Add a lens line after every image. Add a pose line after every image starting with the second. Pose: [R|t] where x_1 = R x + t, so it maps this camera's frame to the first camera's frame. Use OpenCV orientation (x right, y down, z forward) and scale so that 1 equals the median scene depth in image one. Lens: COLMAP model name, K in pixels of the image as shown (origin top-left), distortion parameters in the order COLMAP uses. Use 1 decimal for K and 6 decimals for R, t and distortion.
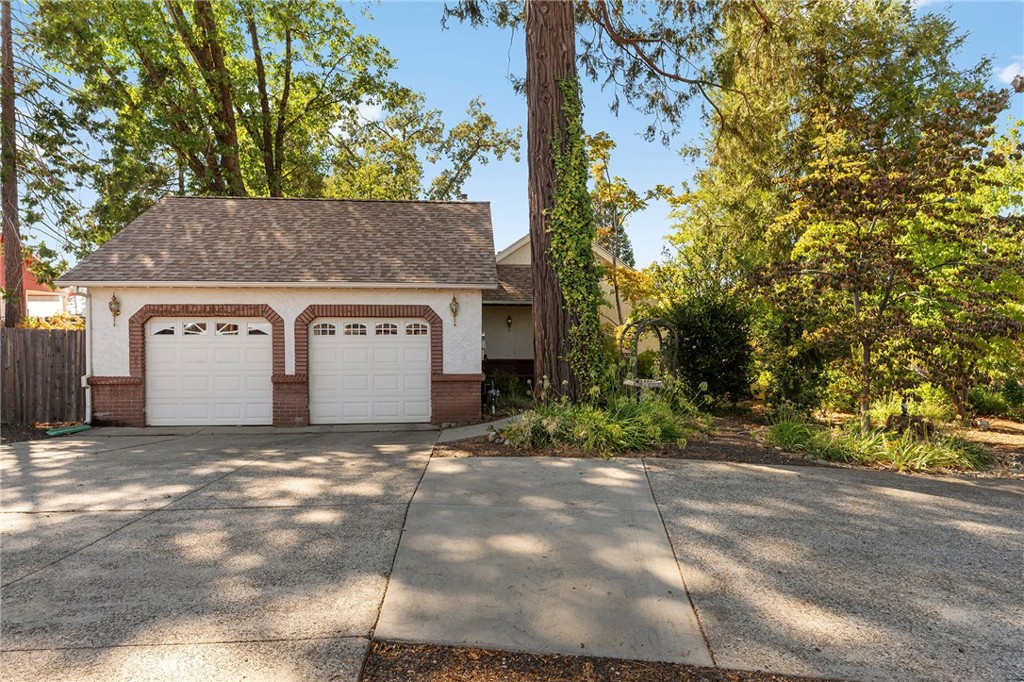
lens RADIAL K [[573.7, 0, 515.0], [0, 573.7, 340.3], [0, 0, 1]] dist [0.005386, 0.000297]
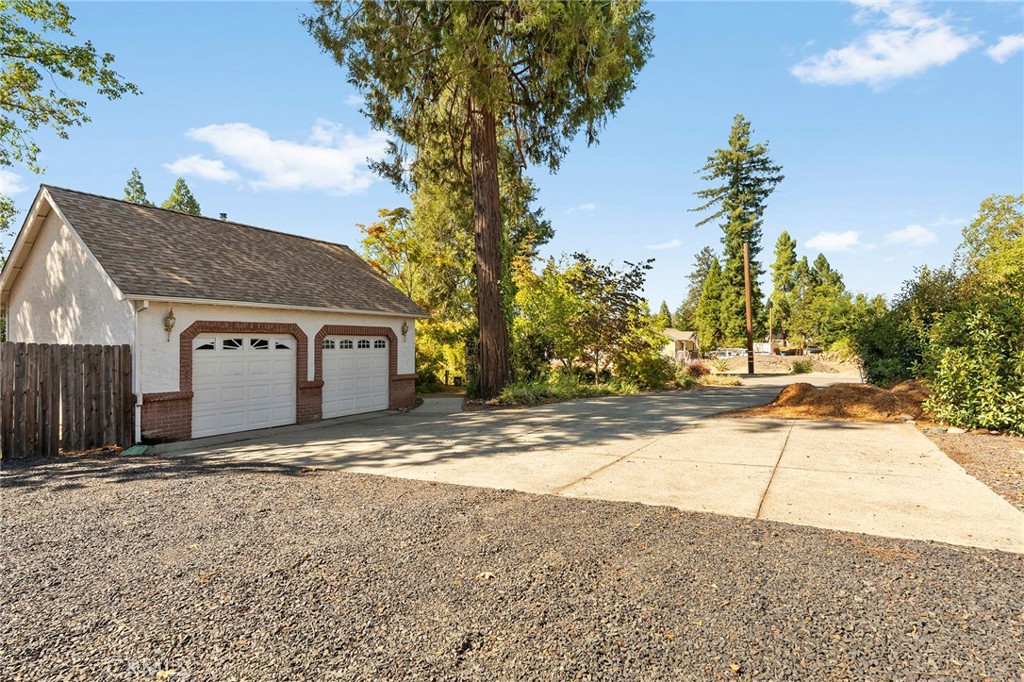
lens RADIAL K [[504.6, 0, 510.6], [0, 504.6, 339.6], [0, 0, 1]] dist [0.000290, -0.000079]
pose [[0.598608, 0.007825, 0.801004, -0.998721], [-0.002647, 0.999966, -0.007791, -0.021867], [-0.801037, 0.002544, 0.598609, 0.003241]]
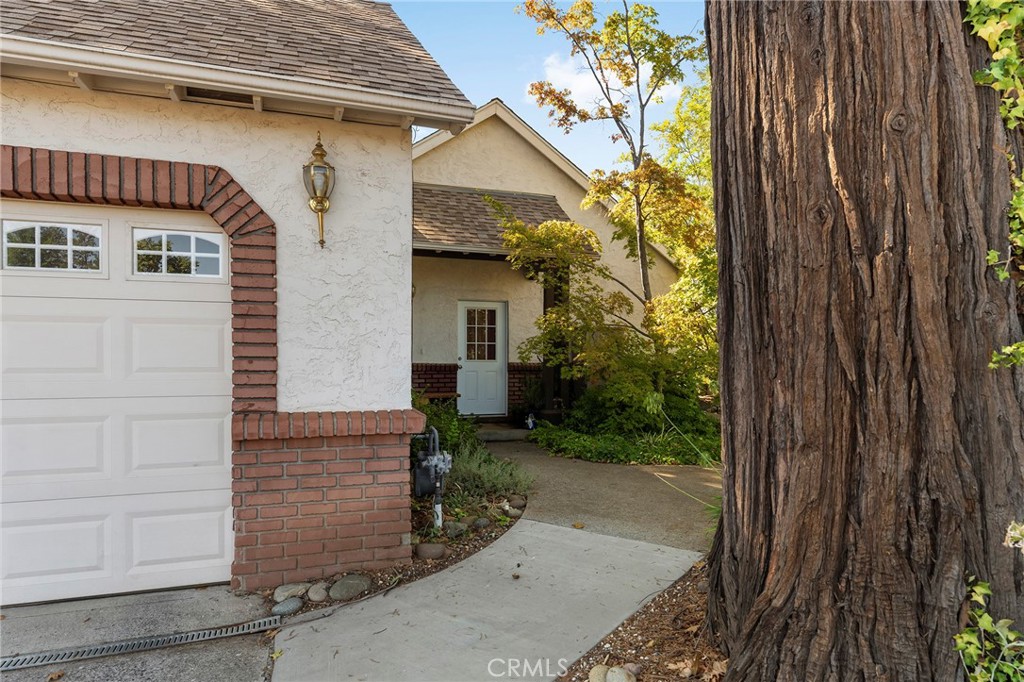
lens RADIAL K [[622.7, 0, 509.7], [0, 622.7, 349.5], [0, 0, 1]] dist [-0.004115, -0.000800]
pose [[0.971846, 0.005996, 0.235542, -0.088231], [-0.014166, 0.999355, 0.033009, 0.015200], [-0.235192, -0.035416, 0.971303, 0.686291]]
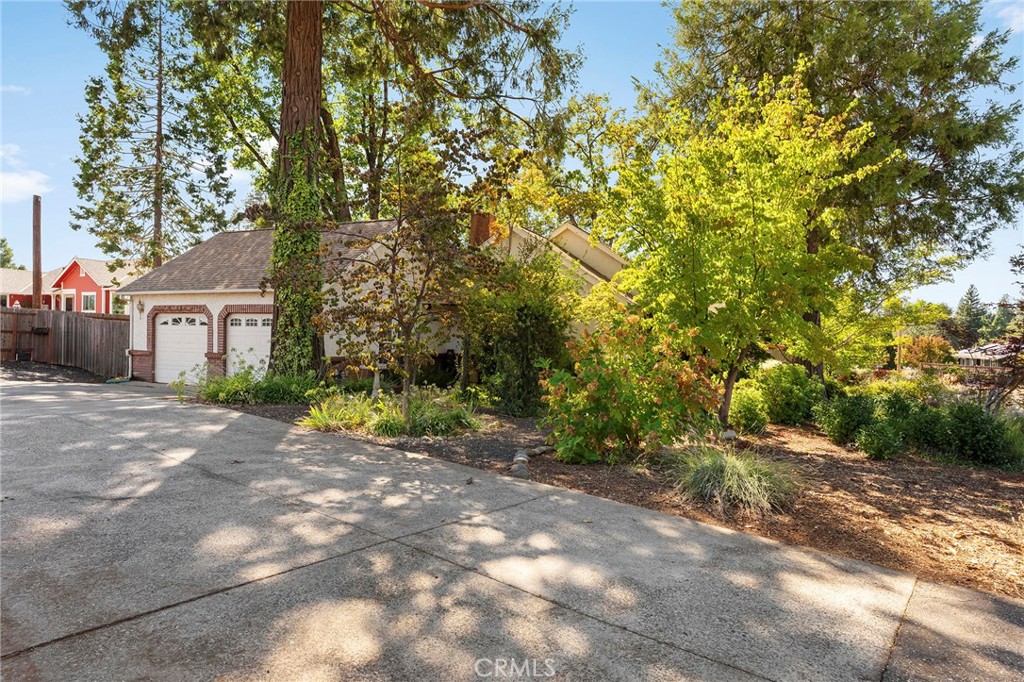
lens RADIAL K [[589.4, 0, 510.6], [0, 589.4, 341.2], [0, 0, 1]] dist [0.001149, 0.000179]
pose [[0.867064, 0.022823, -0.497674, 0.997723], [-0.021604, 0.999733, 0.008208, 0.001648], [0.497729, 0.003635, 0.867325, 0.073366]]
